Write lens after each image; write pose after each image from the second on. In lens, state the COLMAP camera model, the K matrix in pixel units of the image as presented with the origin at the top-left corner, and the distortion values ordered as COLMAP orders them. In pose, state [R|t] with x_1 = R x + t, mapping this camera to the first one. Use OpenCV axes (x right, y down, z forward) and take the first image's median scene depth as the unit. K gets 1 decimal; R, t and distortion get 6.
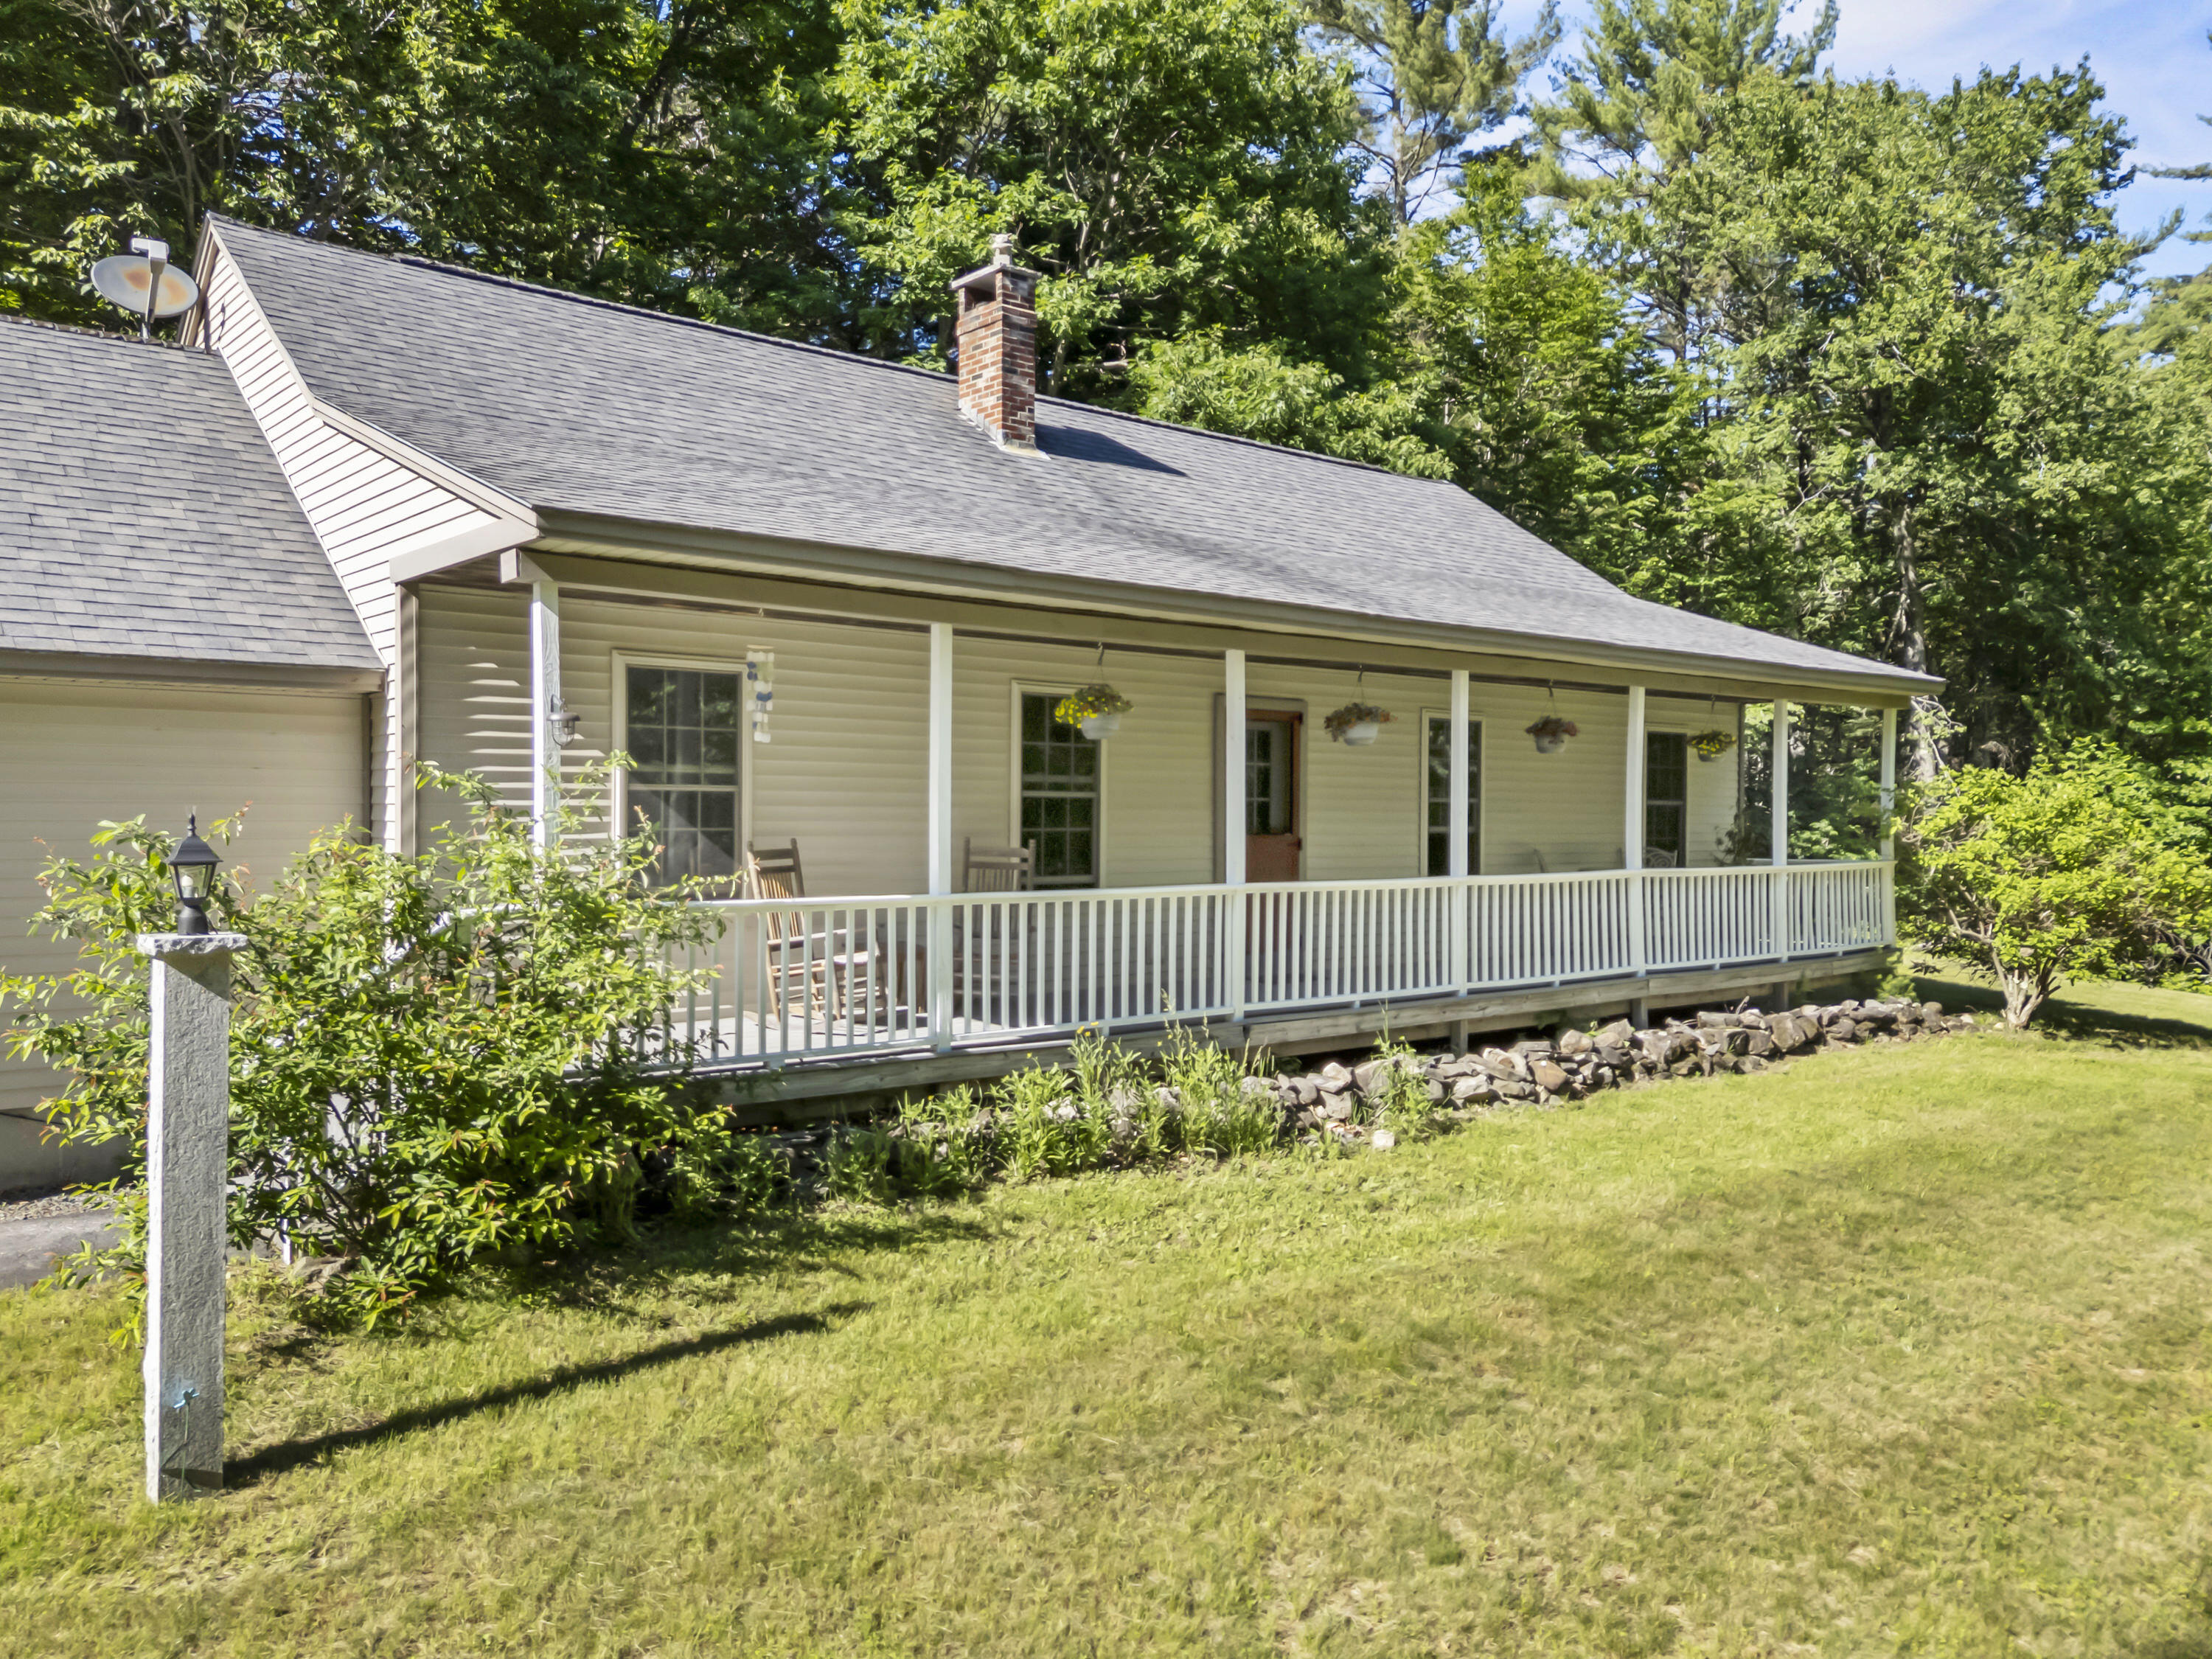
lens RADIAL K [[1633.9, 0, 1106.0], [0, 1633.9, 829.5], [0, 0, 1]] dist [0.020783, -0.003010]
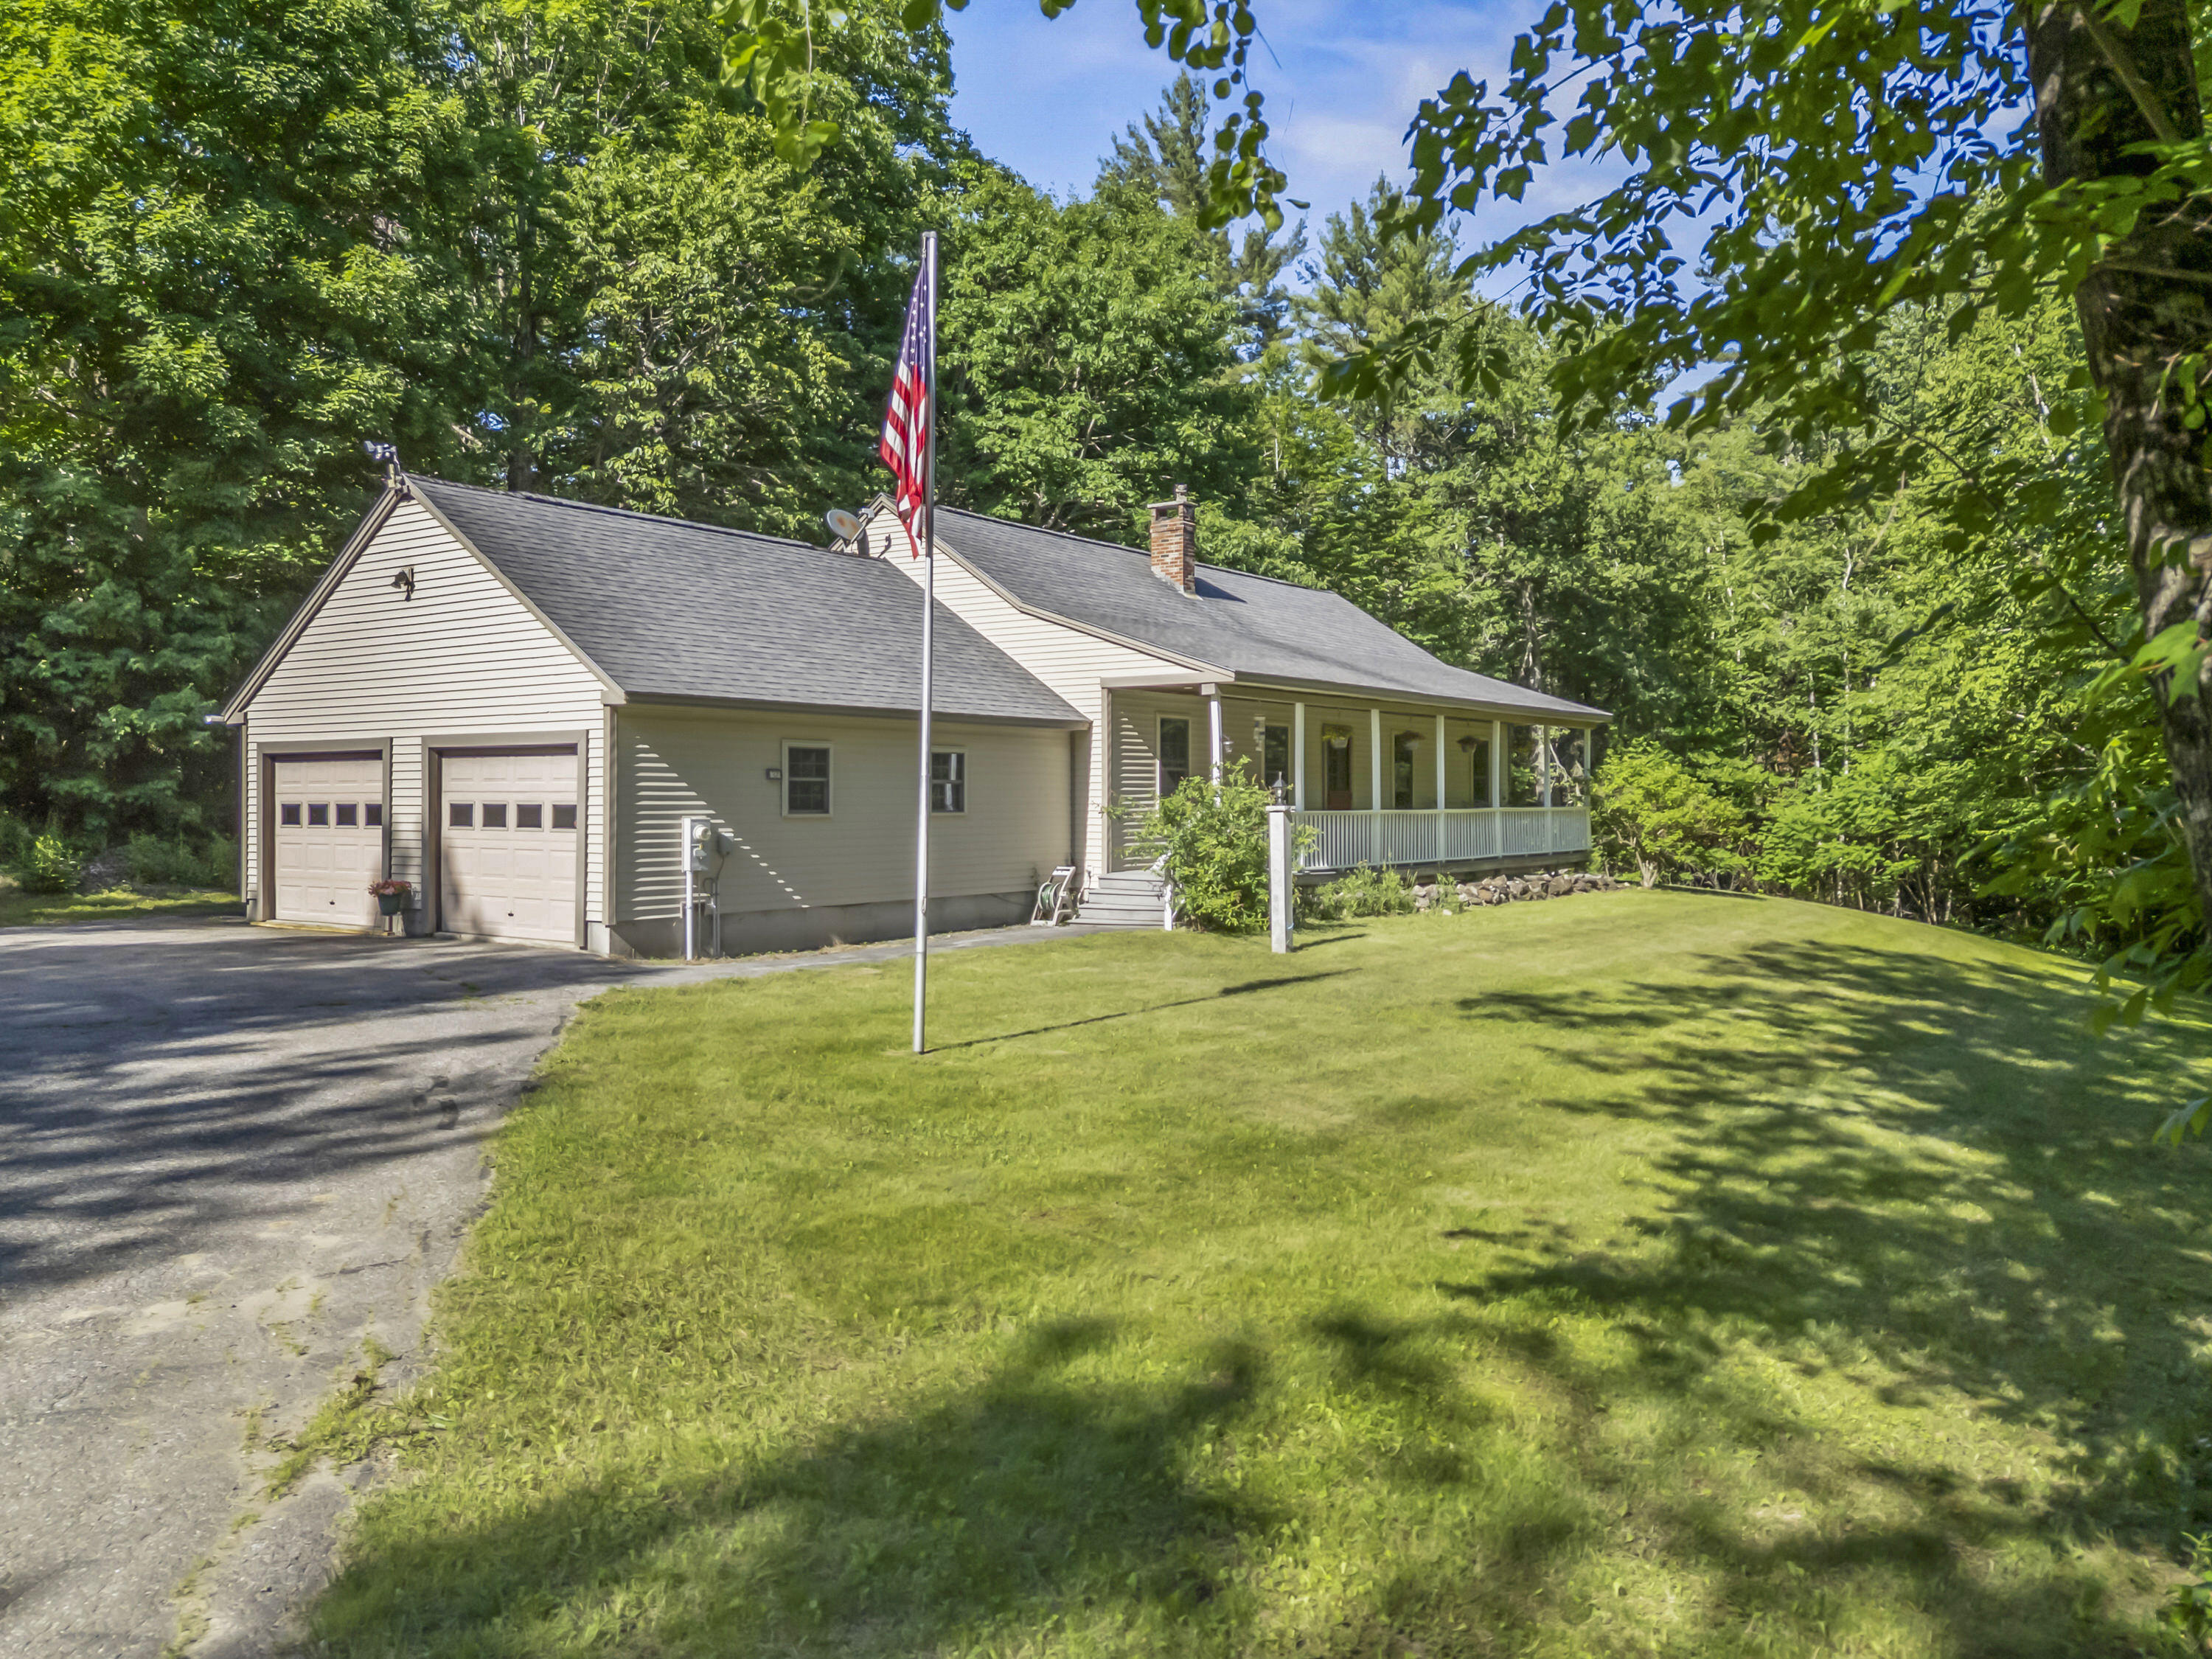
lens RADIAL K [[1566.1, 0, 1101.9], [0, 1566.1, 774.7], [0, 0, 1]] dist [-0.006296, -0.003901]
pose [[0.973649, -0.002217, 0.228042, -0.534036], [0.007990, 0.999670, -0.024397, 0.022629], [-0.227912, 0.025576, 0.973346, -0.716693]]
